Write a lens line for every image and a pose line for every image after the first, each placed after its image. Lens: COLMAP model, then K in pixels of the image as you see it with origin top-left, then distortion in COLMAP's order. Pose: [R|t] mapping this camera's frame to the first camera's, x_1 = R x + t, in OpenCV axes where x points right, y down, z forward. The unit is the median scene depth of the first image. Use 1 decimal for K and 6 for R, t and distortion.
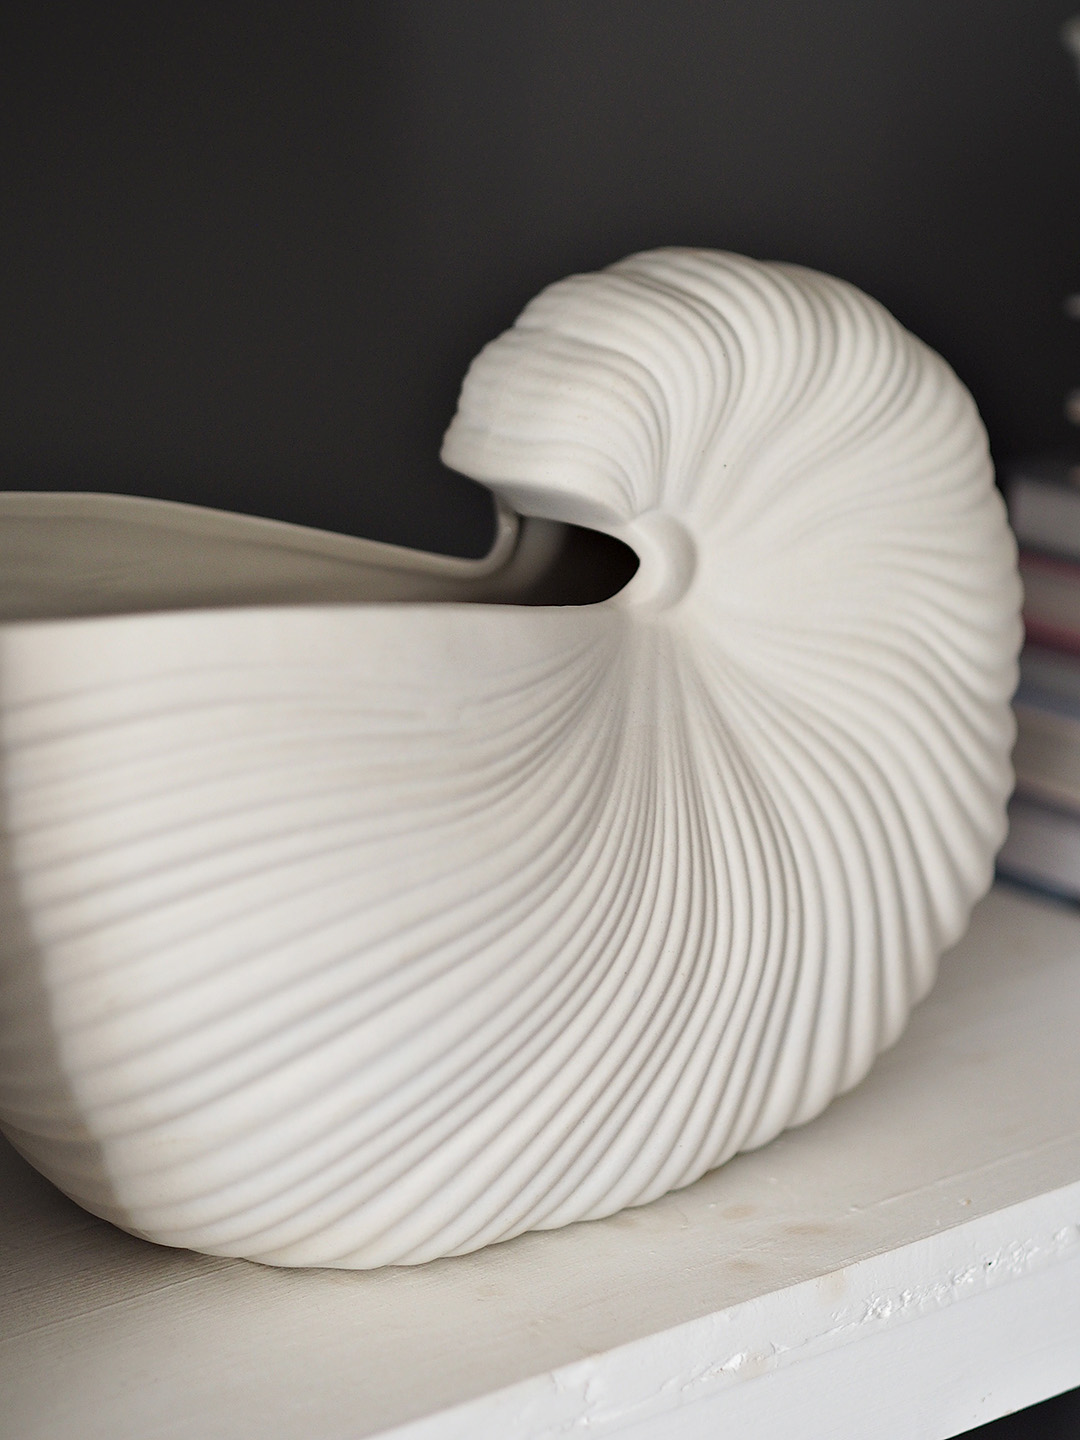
lens RADIAL K [[4017.4, 0, 540.4], [0, 4017.4, 721.1], [0, 0, 1]] dist [0.193598, 0.000000]
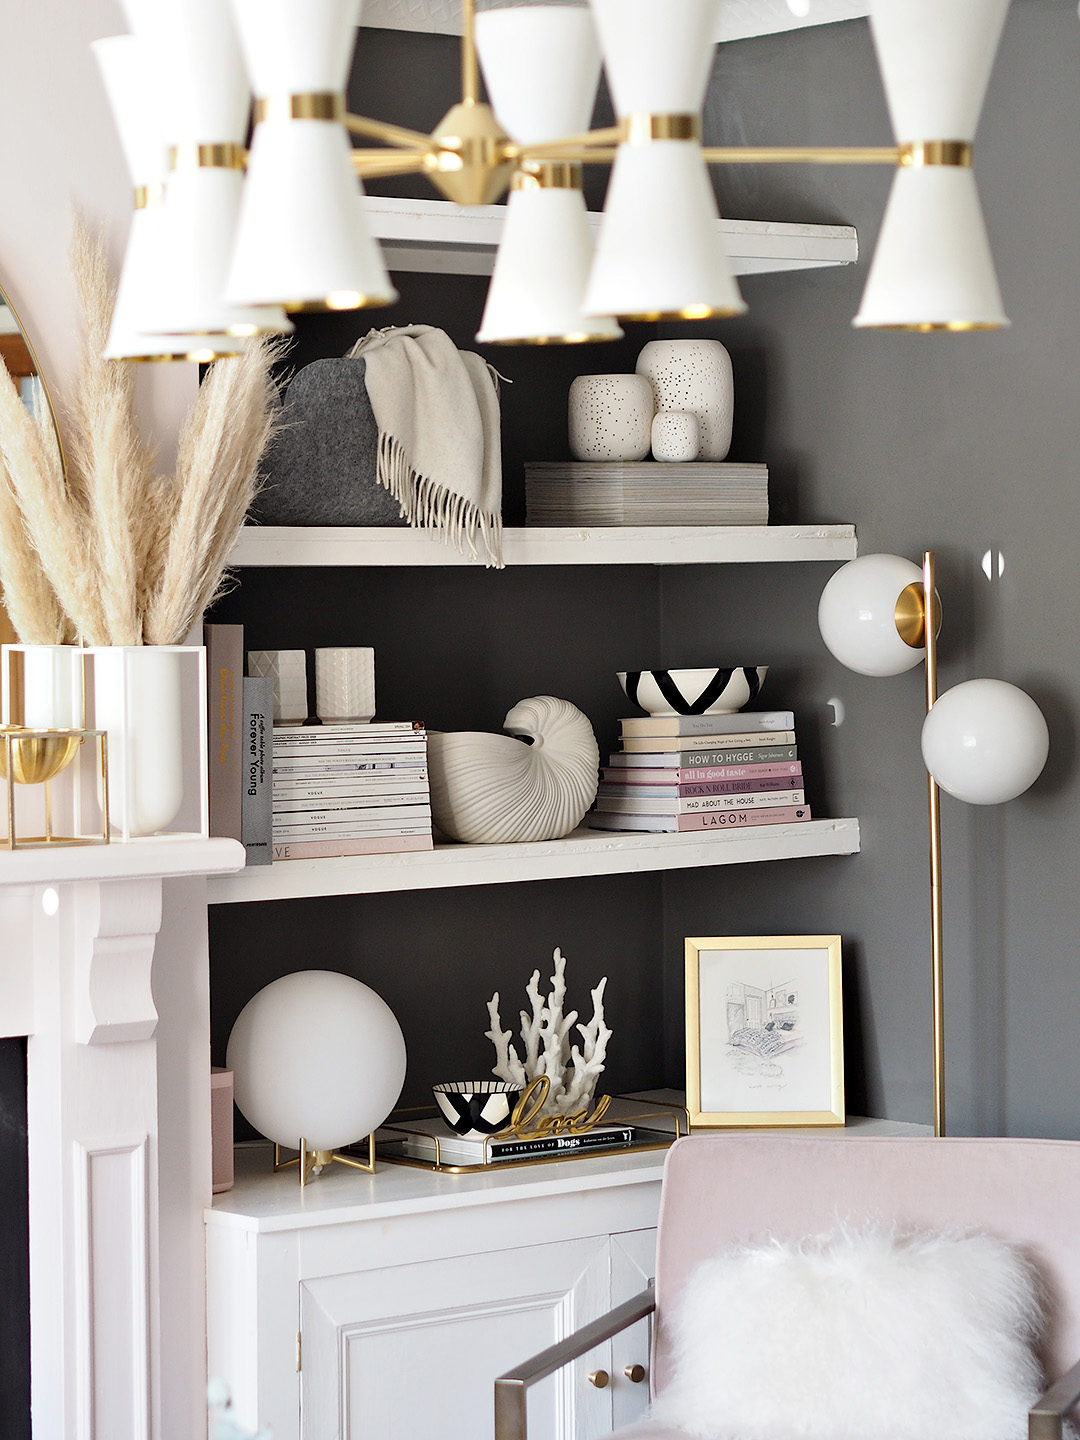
lens RADIAL K [[4017.4, 0, 539.3], [0, 4017.4, 719.1], [0, 0, 1]] dist [0.193598, 0.000000]
pose [[0.999704, -0.020792, -0.012644, 0.113601], [0.016941, 0.967645, -0.251747, 1.535385], [0.017469, 0.251459, 0.967710, -5.185240]]
